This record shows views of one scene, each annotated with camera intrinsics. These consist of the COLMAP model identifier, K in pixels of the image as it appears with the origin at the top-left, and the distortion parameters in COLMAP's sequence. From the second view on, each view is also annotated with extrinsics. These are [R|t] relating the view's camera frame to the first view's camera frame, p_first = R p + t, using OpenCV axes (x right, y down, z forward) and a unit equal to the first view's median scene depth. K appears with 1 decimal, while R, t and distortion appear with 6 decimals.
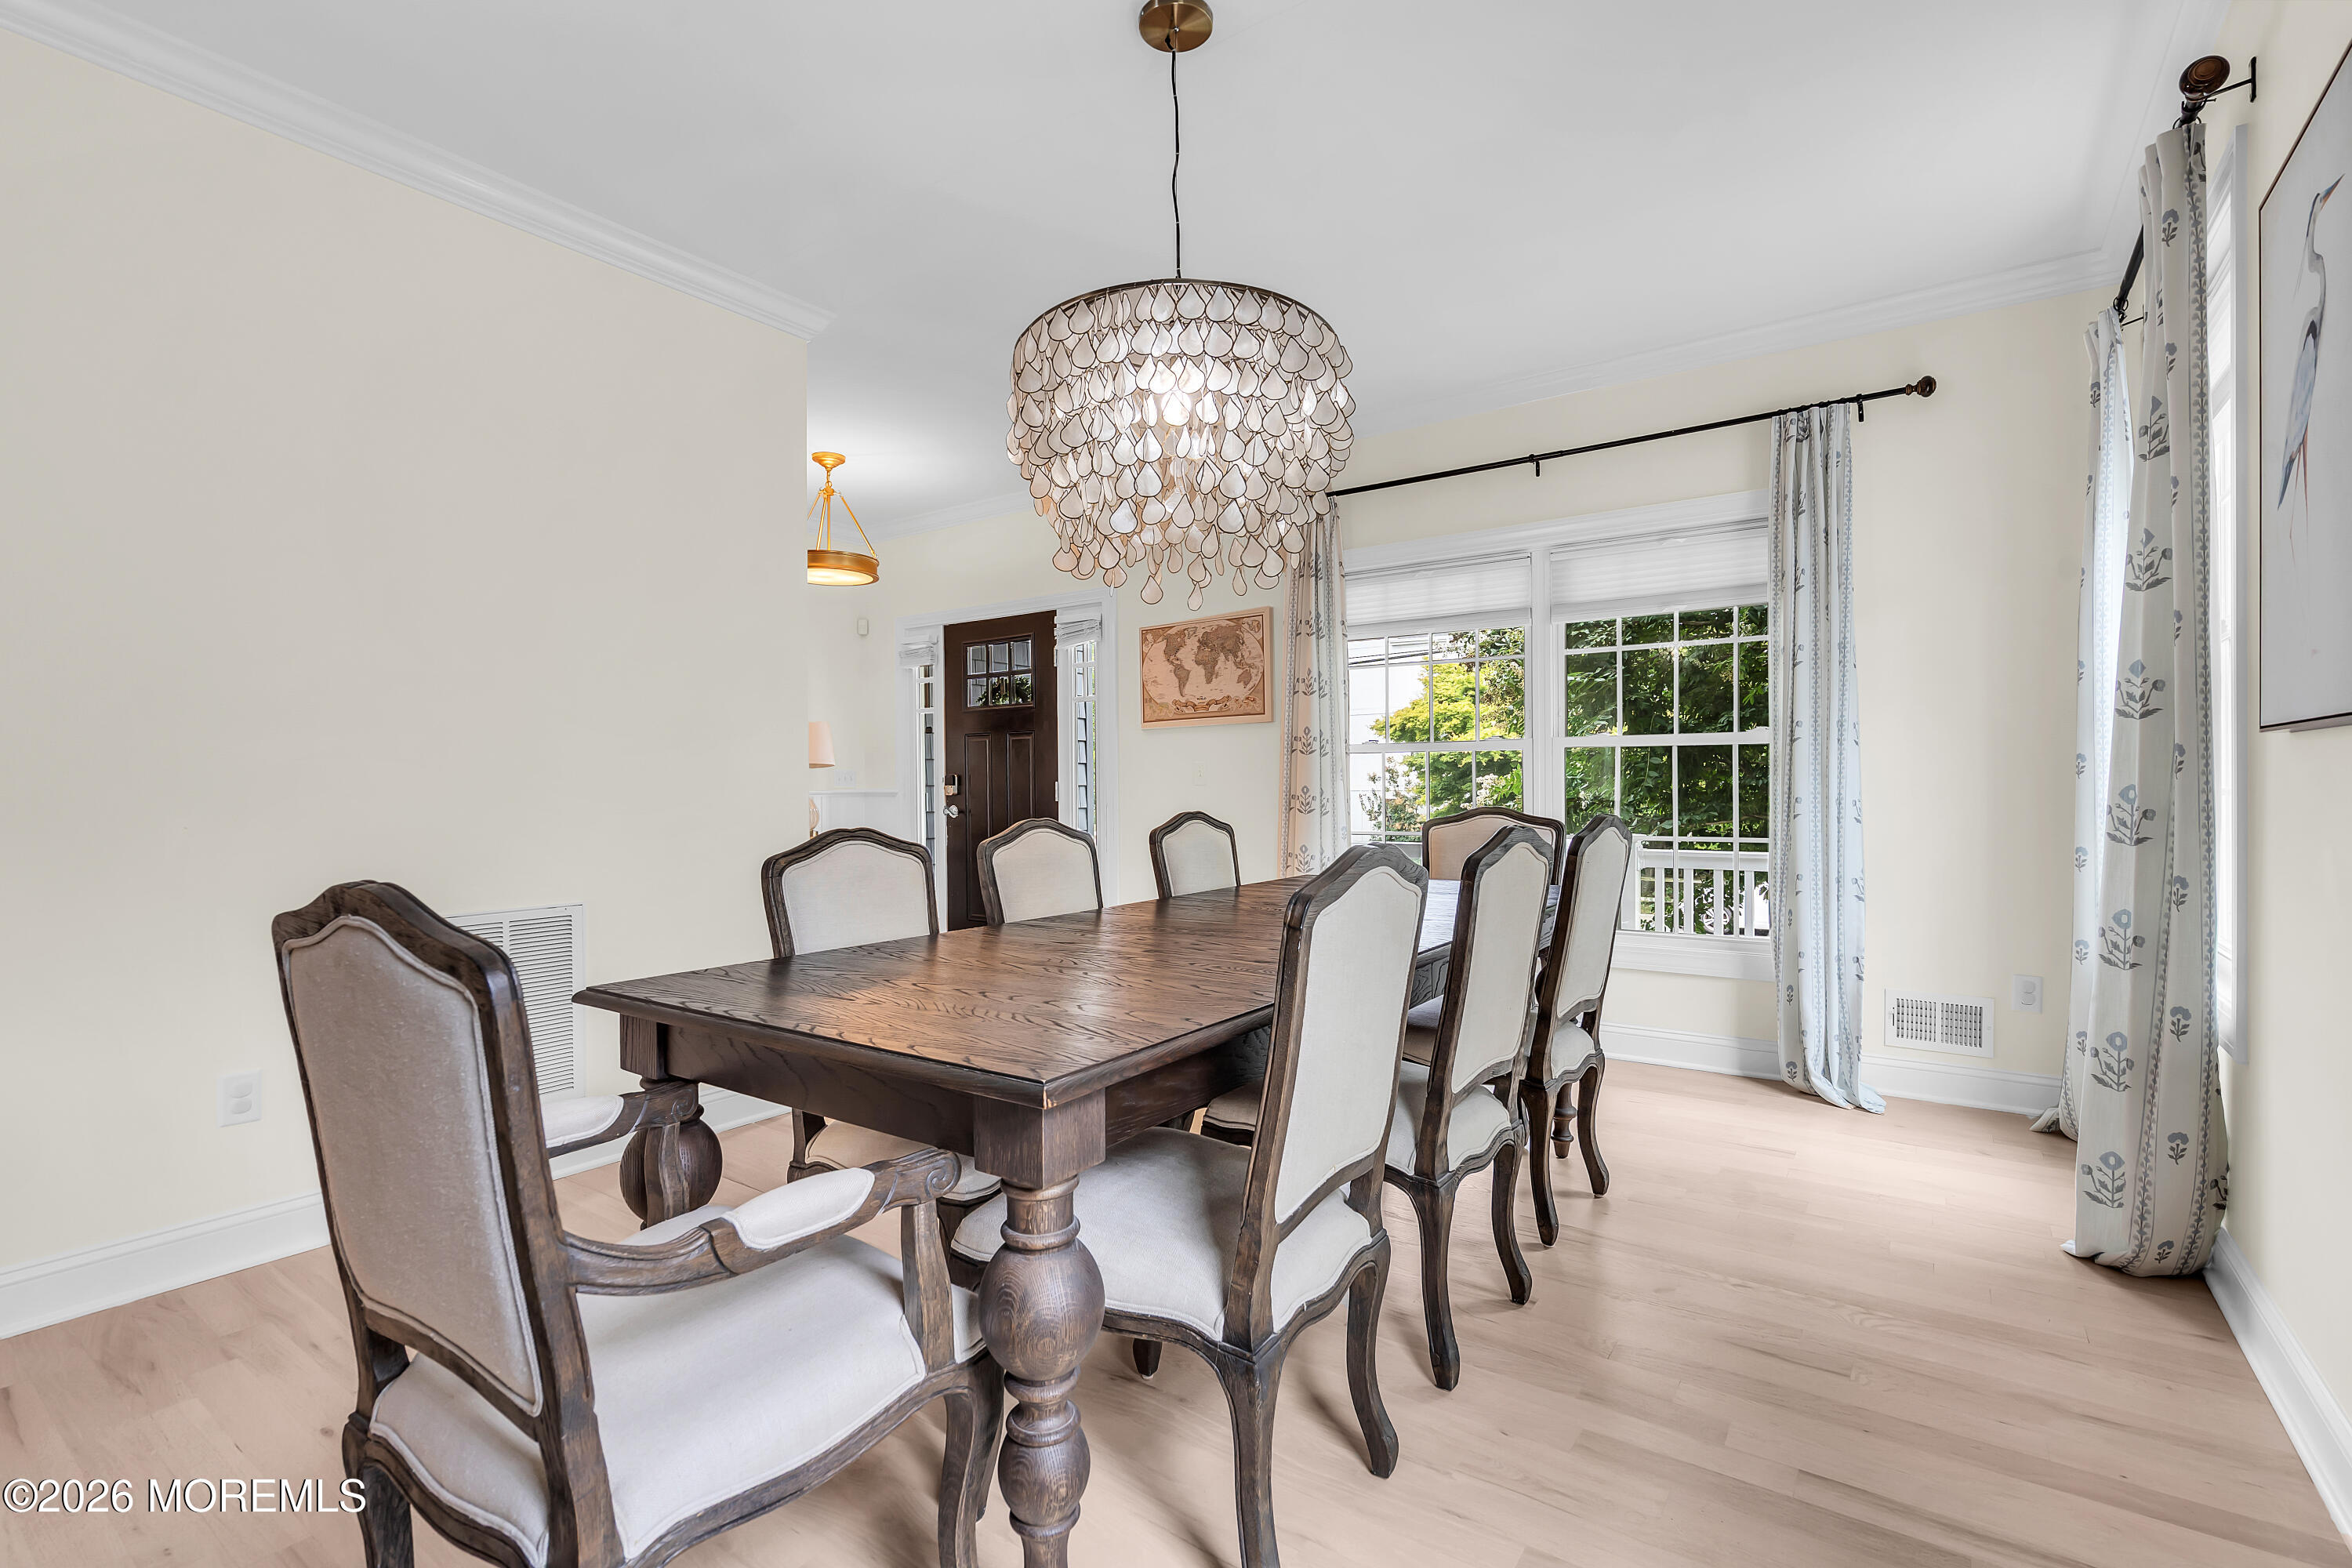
lens RADIAL K [[1064.1, 0, 1176.9], [0, 1064.1, 788.6], [0, 0, 1]] dist [-0.001429, -0.000680]
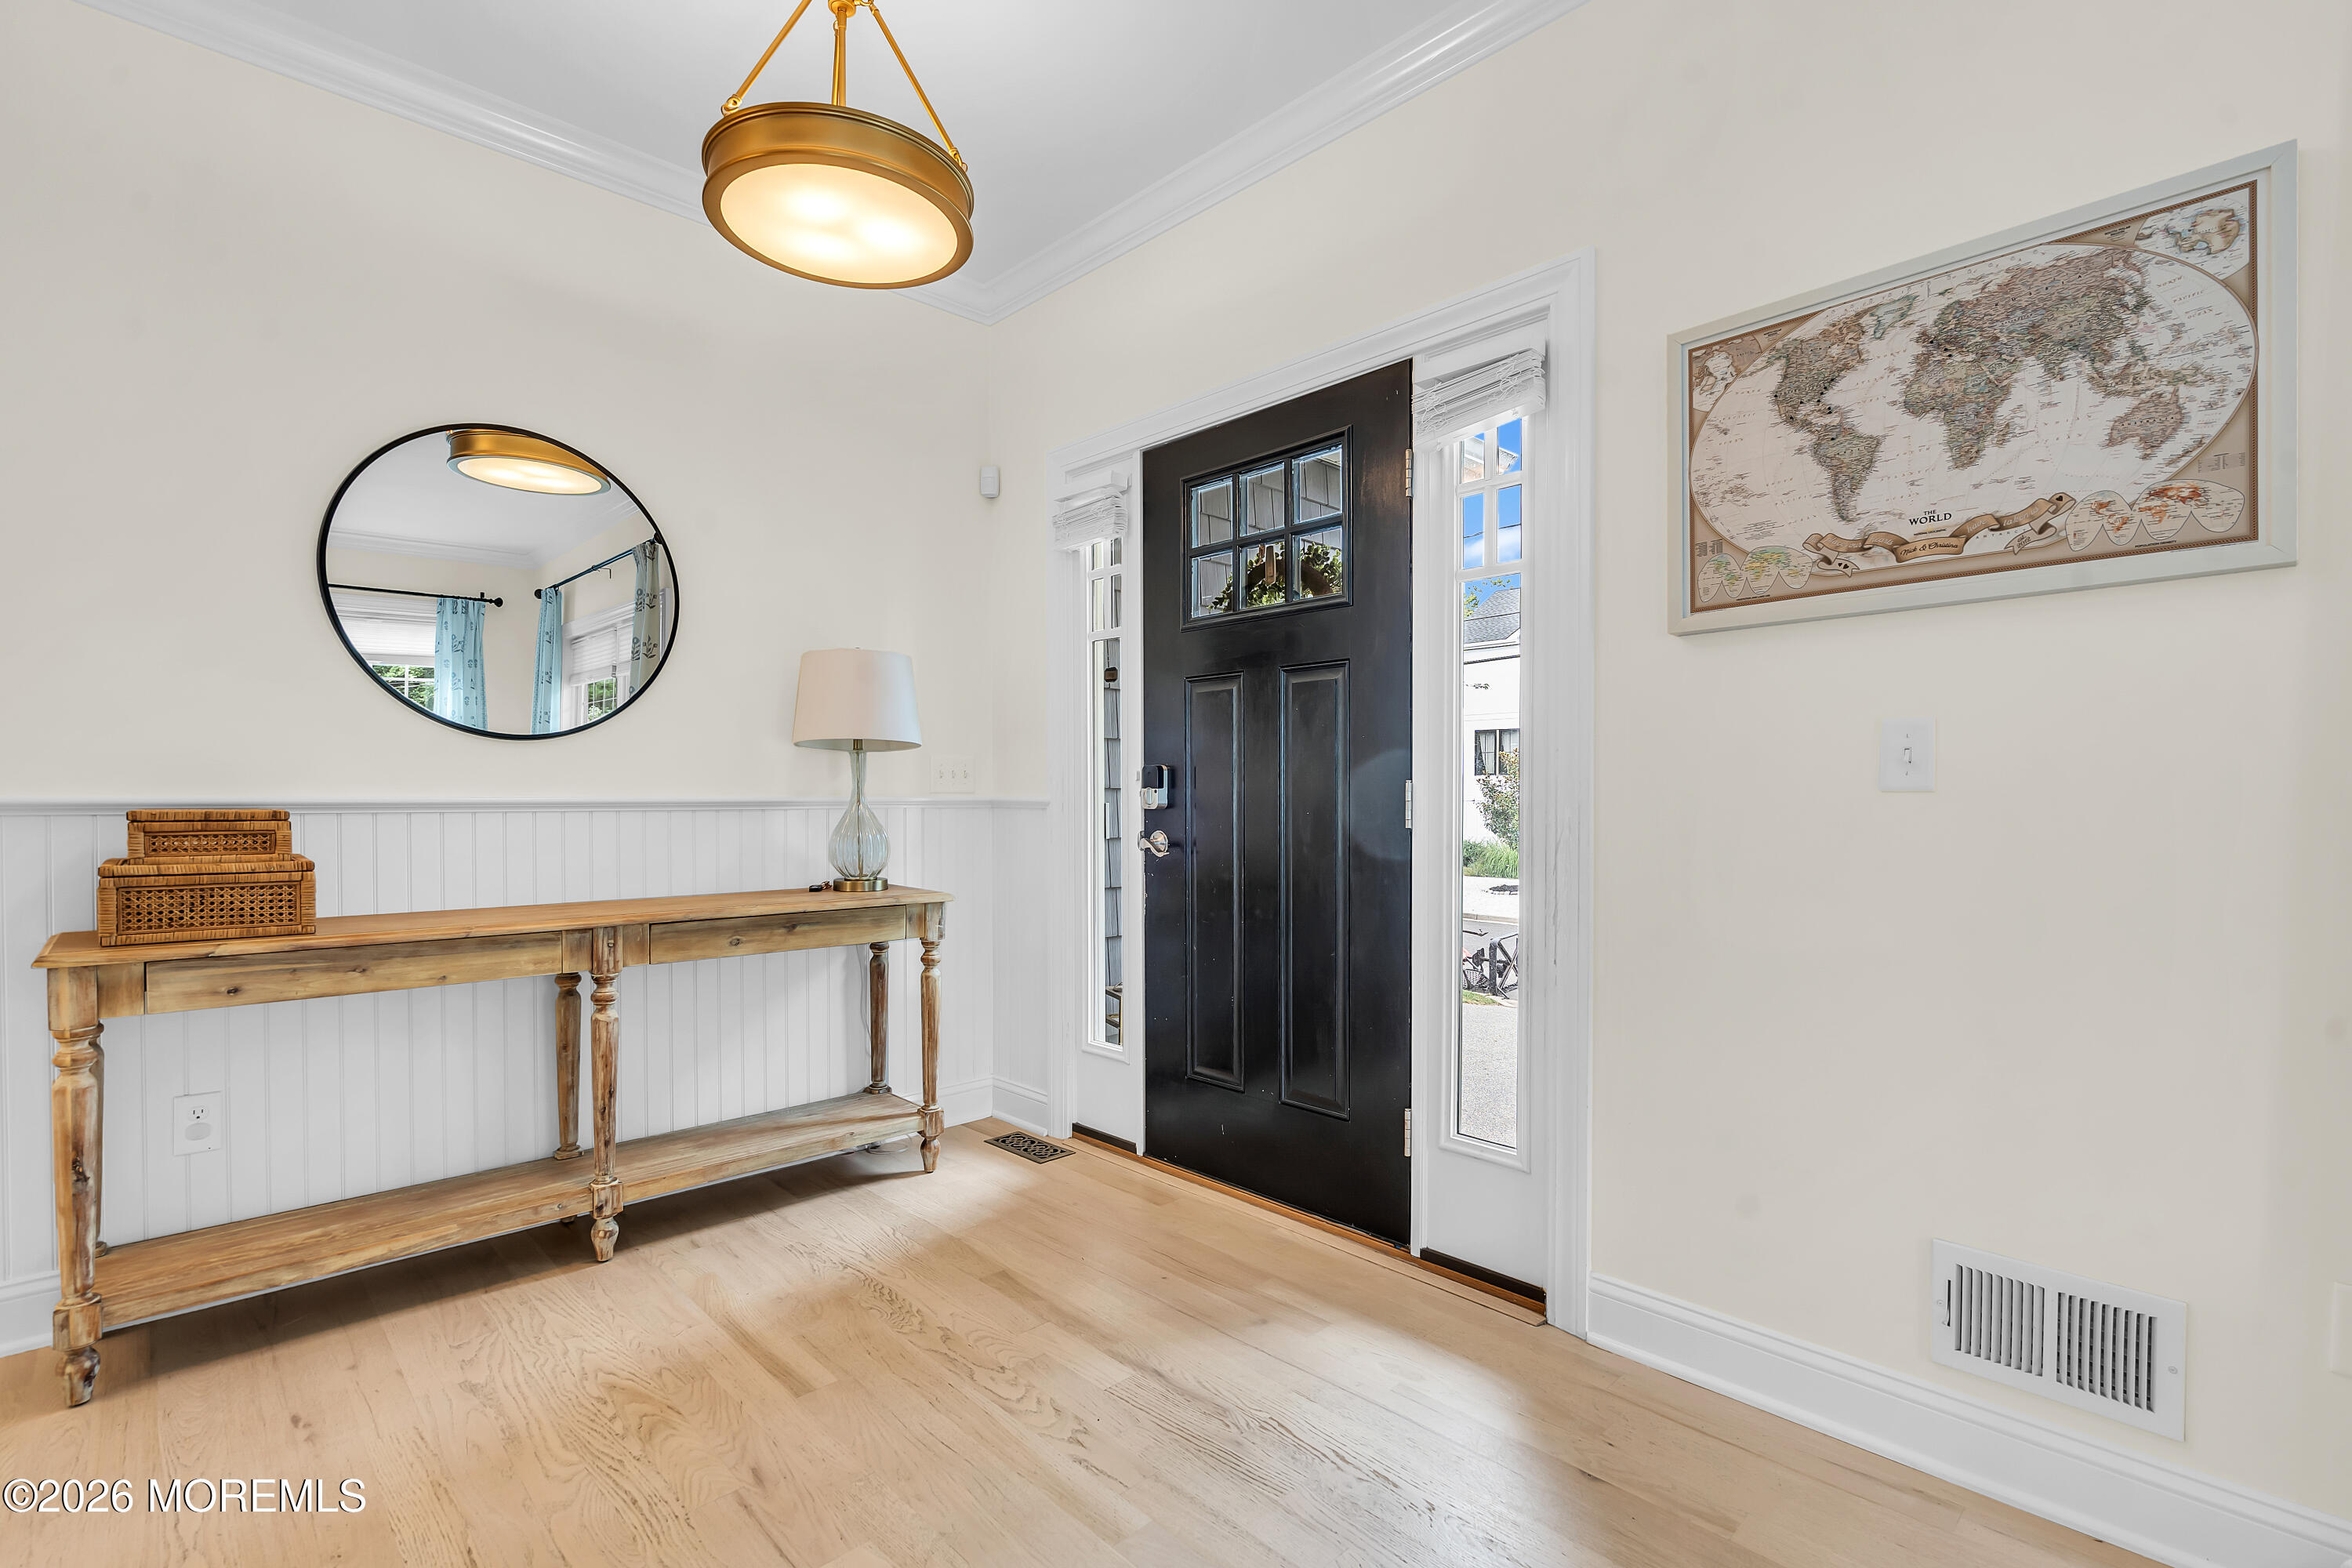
lens RADIAL K [[1064.1, 0, 1185.6], [0, 1064.1, 814.5], [0, 0, 1]] dist [-0.001429, -0.000680]
pose [[0.984251, 0.012907, -0.176304, -0.127275], [-0.010014, 0.999800, 0.017286, 0.000560], [0.176492, -0.015249, 0.984184, 0.593119]]
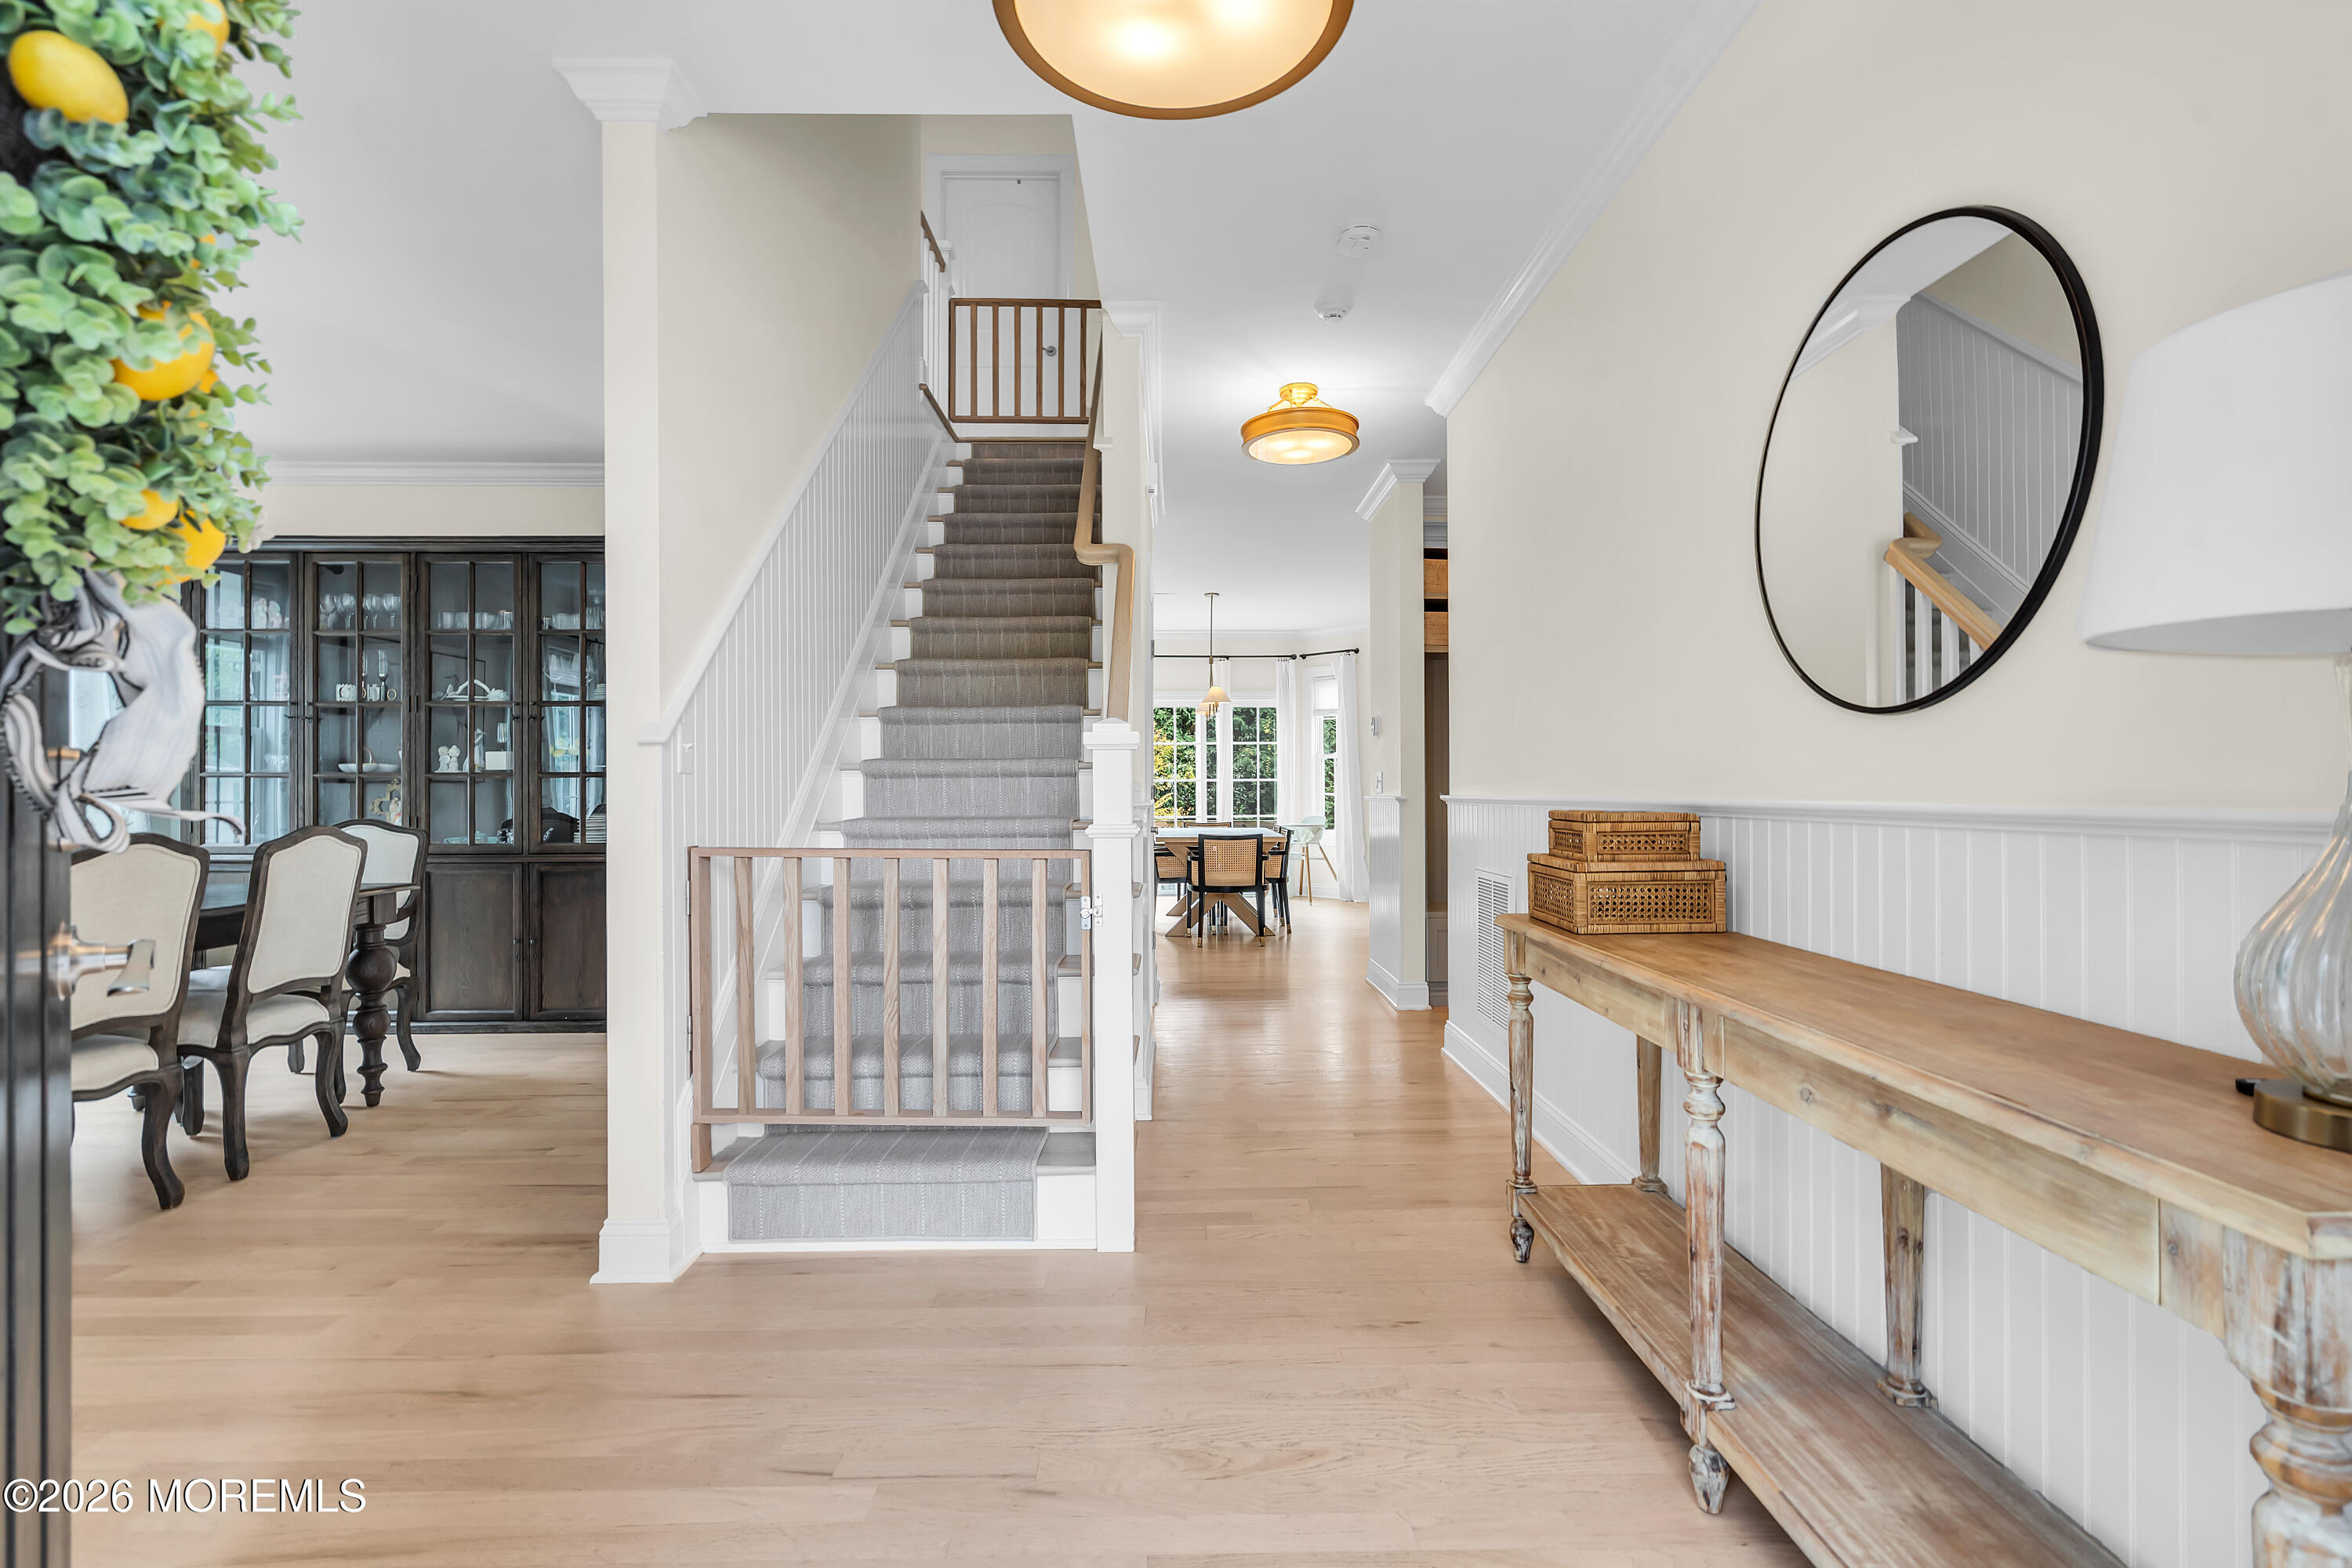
lens RADIAL K [[1064.1, 0, 1180.0], [0, 1064.1, 792.7], [0, 0, 1]] dist [-0.001429, -0.000680]
pose [[-0.807349, 0.012276, -0.589946, -0.156219], [0.008992, 0.999923, 0.008502, -0.002201], [0.590005, 0.001559, -0.807398, 1.108539]]
